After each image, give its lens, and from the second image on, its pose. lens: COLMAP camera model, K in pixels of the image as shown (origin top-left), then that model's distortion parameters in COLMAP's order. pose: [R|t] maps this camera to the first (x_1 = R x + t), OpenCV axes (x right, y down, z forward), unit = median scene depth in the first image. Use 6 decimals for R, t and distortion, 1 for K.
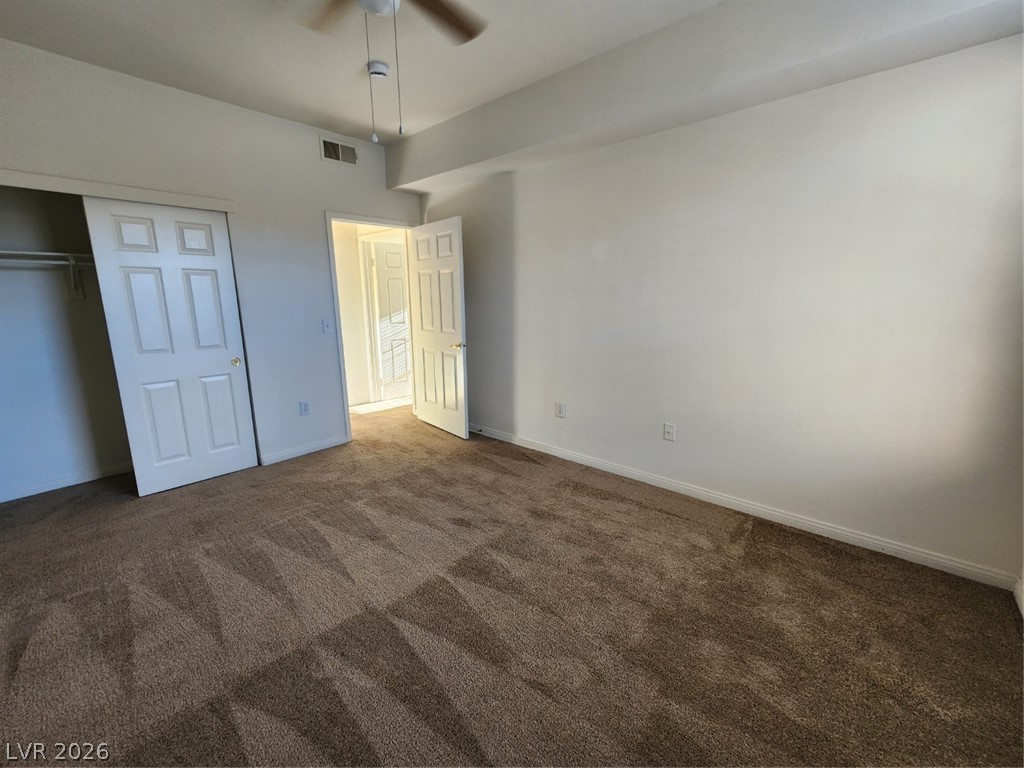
lens RADIAL K [[421.2, 0, 508.8], [0, 421.2, 379.0], [0, 0, 1]] dist [-0.001707, -0.000304]
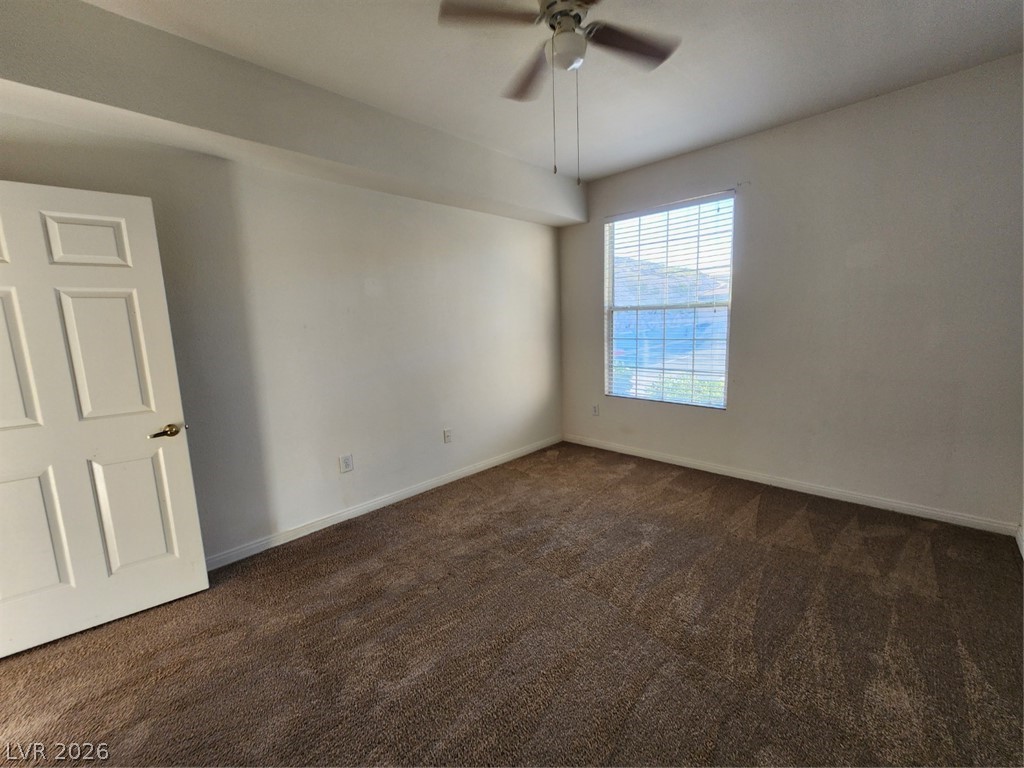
lens RADIAL K [[421.2, 0, 508.8], [0, 421.2, 379.0], [0, 0, 1]] dist [-0.001707, -0.000304]
pose [[0.042475, -0.124982, 0.991249, -0.762040], [0.227487, 0.967294, 0.112213, -0.126290], [-0.972854, 0.220730, 0.069517, 0.627534]]
